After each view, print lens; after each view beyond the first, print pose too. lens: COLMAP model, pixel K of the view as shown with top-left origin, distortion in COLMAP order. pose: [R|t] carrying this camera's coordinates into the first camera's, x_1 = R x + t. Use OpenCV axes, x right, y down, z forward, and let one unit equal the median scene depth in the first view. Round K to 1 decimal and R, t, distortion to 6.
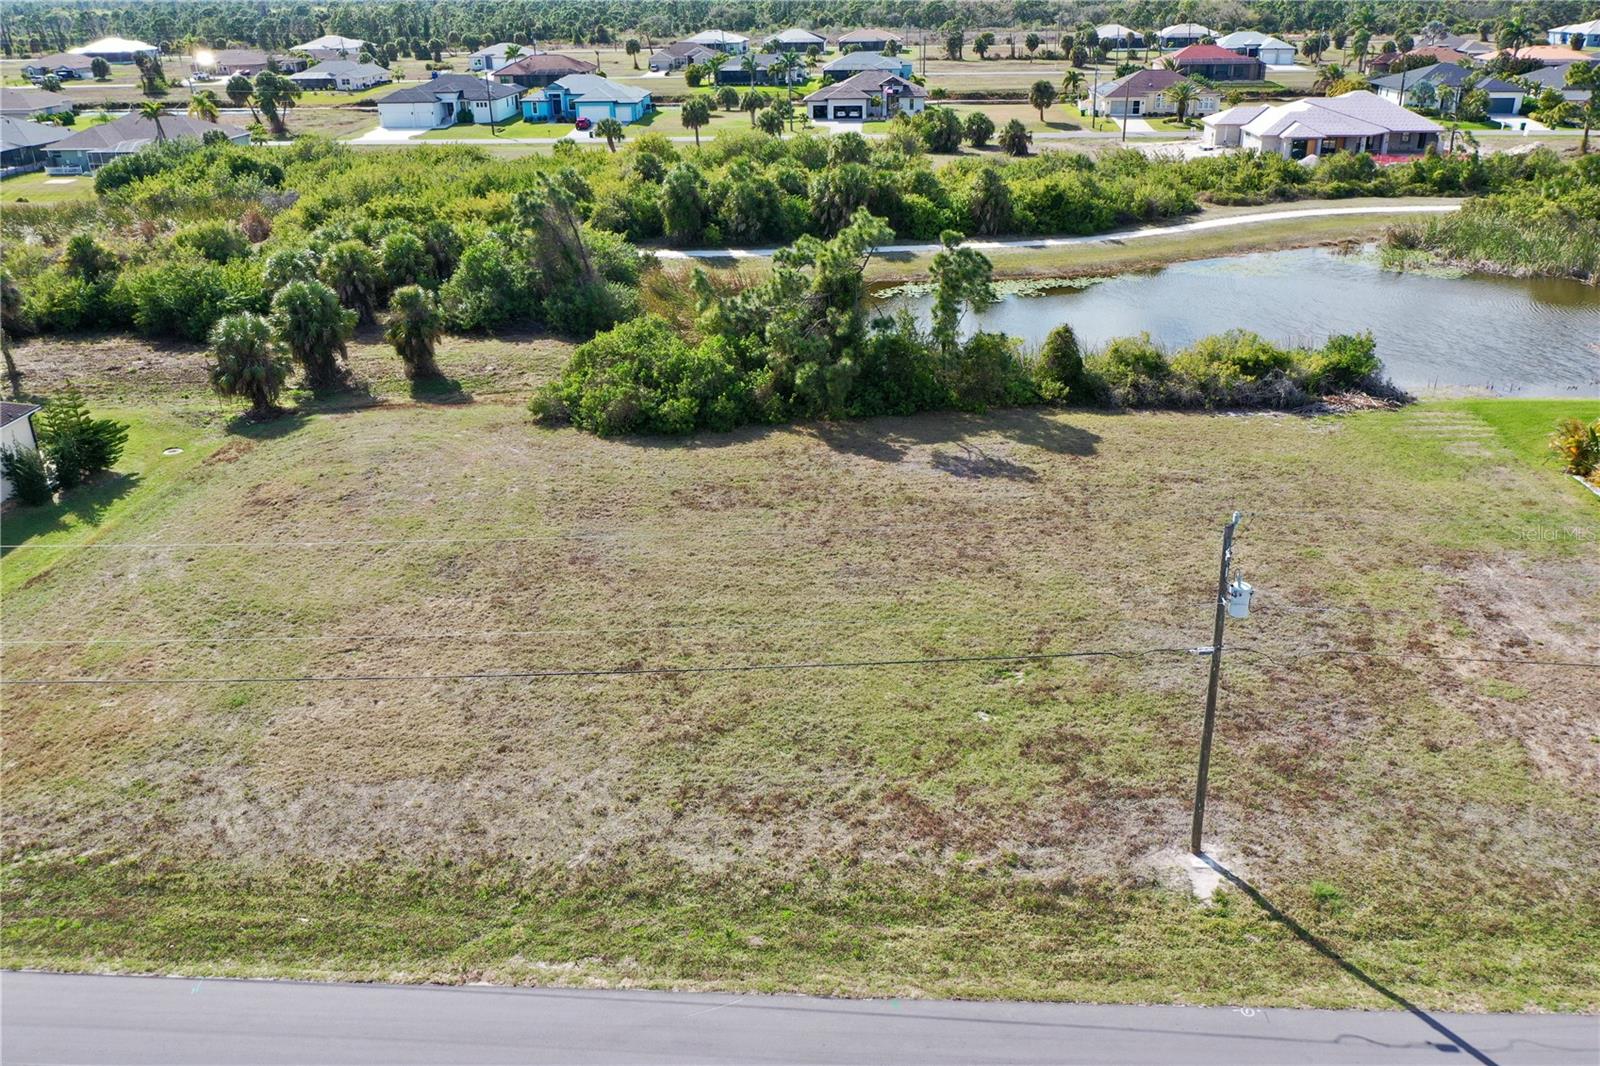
lens RADIAL K [[1265.4, 0, 806.6], [0, 1265.4, 534.2], [0, 0, 1]] dist [-0.001032, -0.001544]
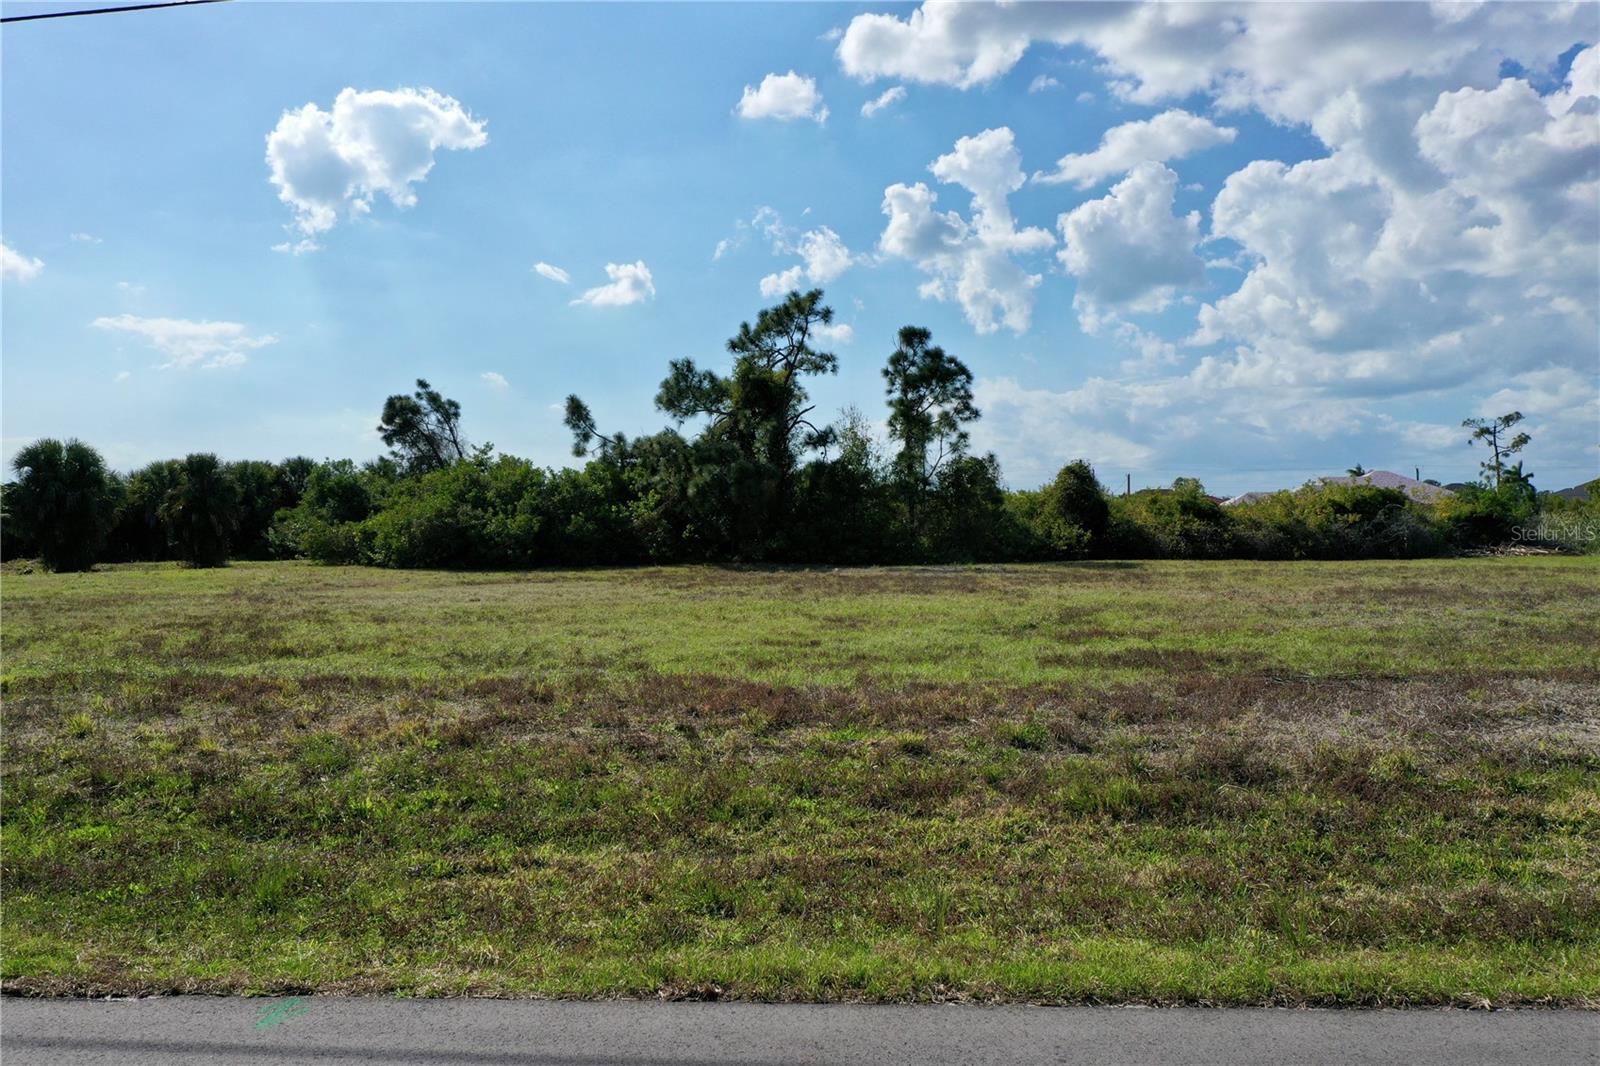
lens RADIAL K [[1265.4, 0, 803.1], [0, 1265.4, 526.8], [0, 0, 1]] dist [-0.001032, -0.001544]
pose [[0.999901, 0.002352, -0.013870, 0.060350], [-0.007720, 0.915944, -0.401232, 0.161842], [0.011760, 0.401299, 0.915872, 0.368060]]
